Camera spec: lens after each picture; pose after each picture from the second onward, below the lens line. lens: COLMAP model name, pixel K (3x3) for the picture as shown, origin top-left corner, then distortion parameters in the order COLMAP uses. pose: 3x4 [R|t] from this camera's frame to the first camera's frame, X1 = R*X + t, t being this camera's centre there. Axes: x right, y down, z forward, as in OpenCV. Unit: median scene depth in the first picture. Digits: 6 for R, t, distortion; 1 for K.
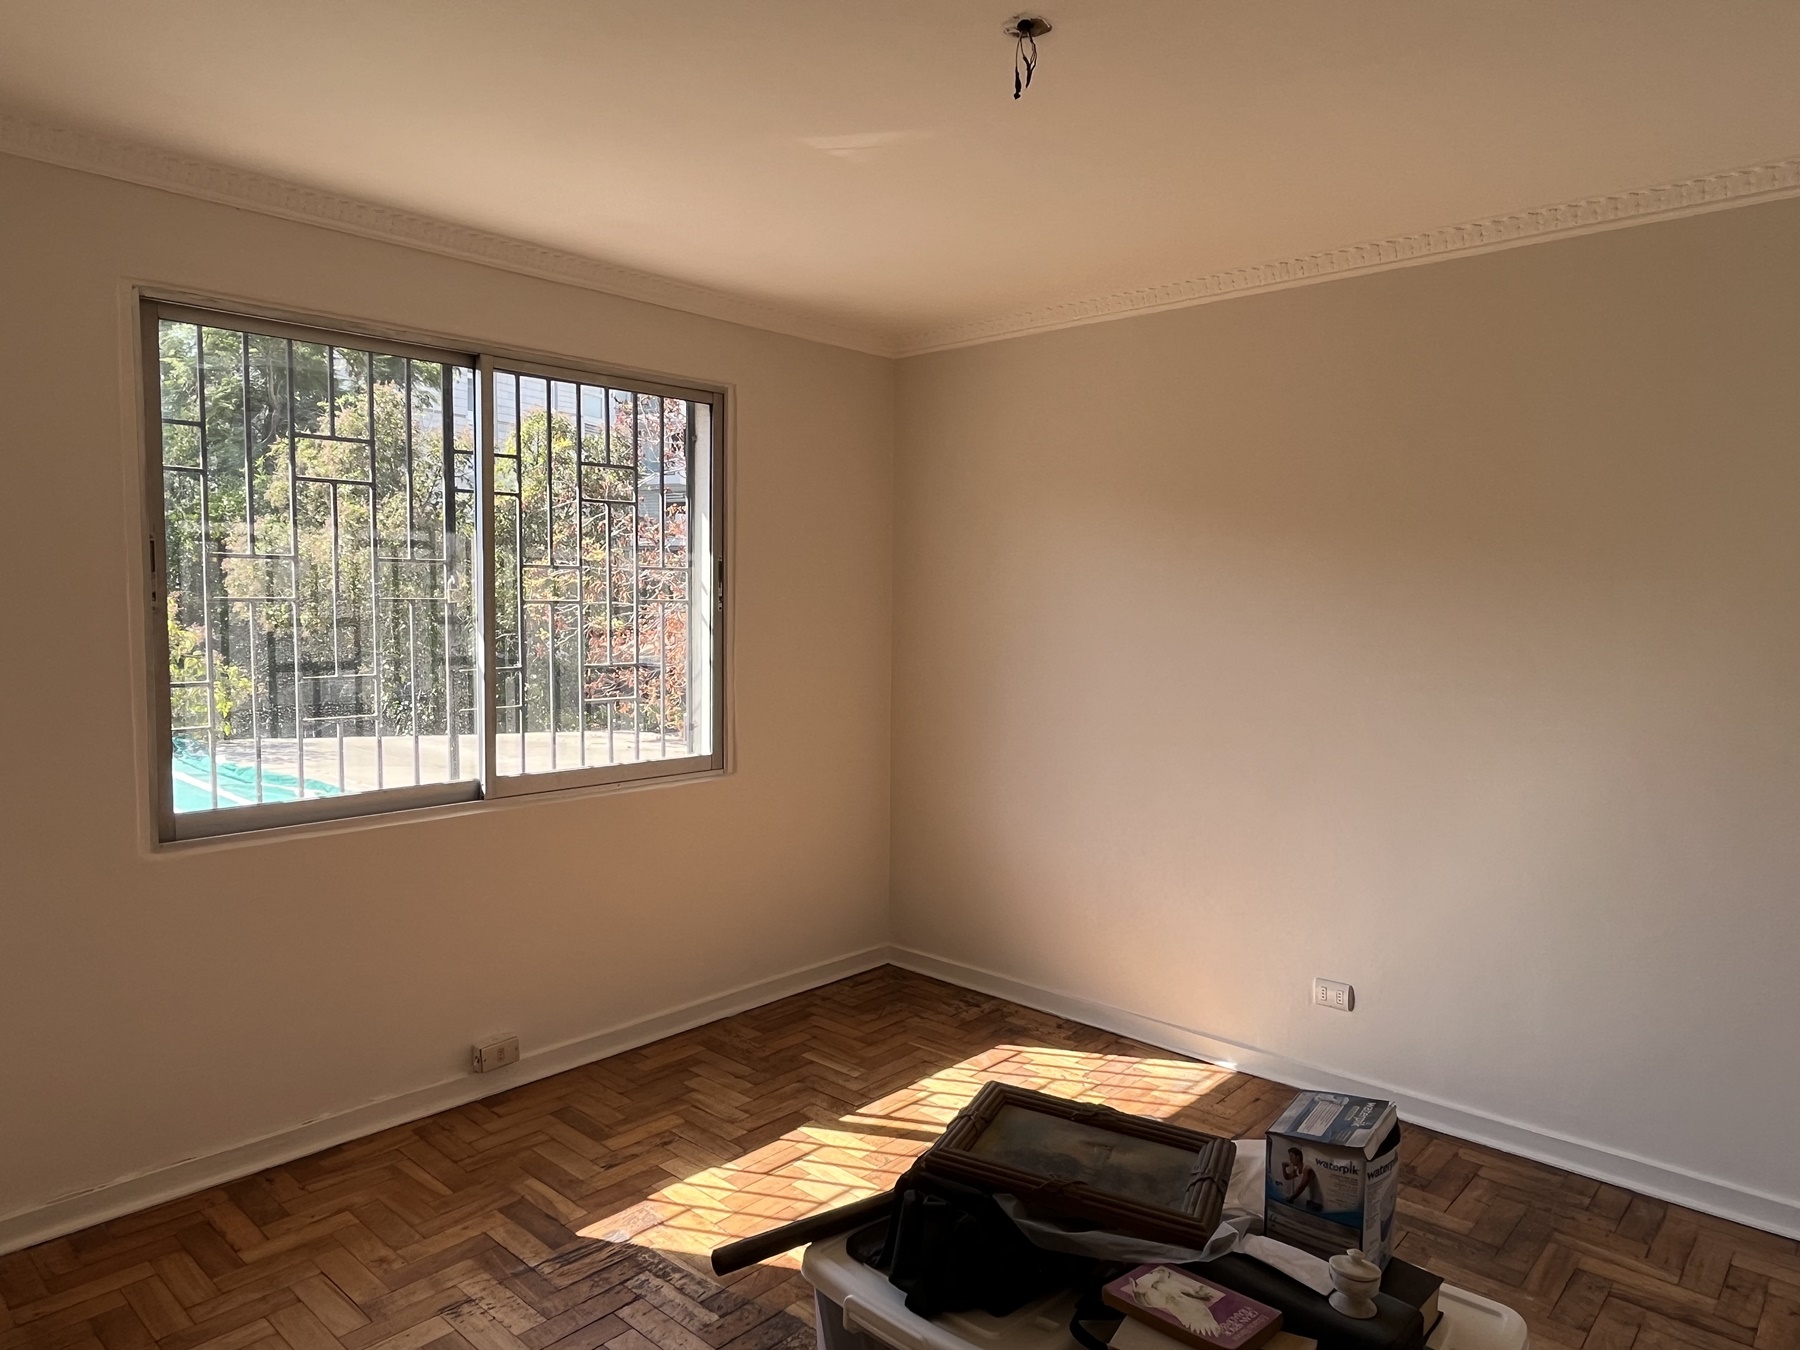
lens RADIAL K [[1175.9, 0, 898.3], [0, 1175.9, 682.9], [0, 0, 1]] dist [0.005843, 0.002056]
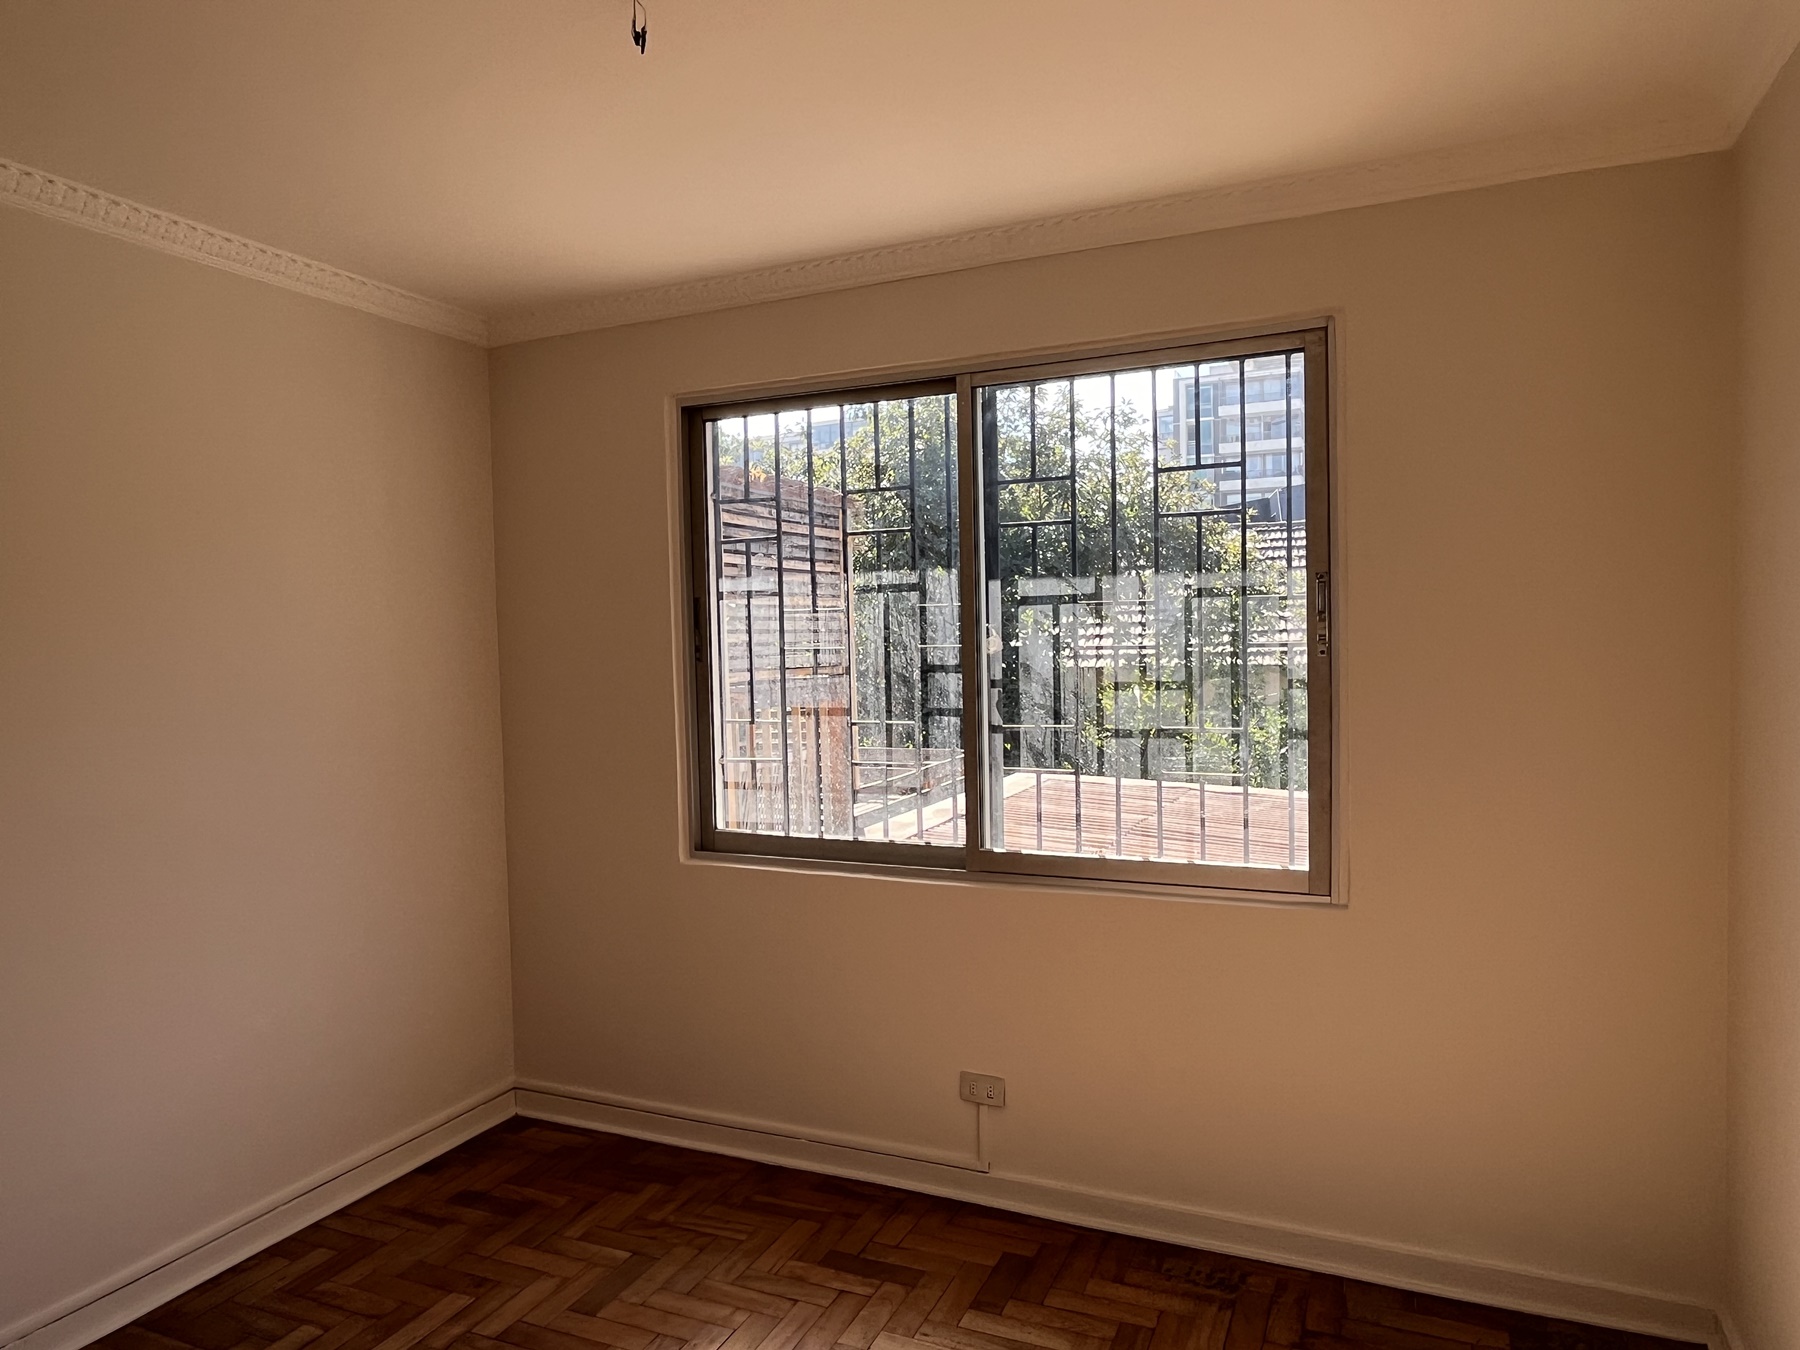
lens RADIAL K [[1175.9, 0, 898.3], [0, 1175.9, 682.9], [0, 0, 1]] dist [0.005843, 0.002056]
pose [[0.302700, 0.026111, -0.952728, 0.410000], [-0.049555, 0.998704, 0.011627, -0.043033], [0.951797, 0.043693, 0.303601, 0.581332]]
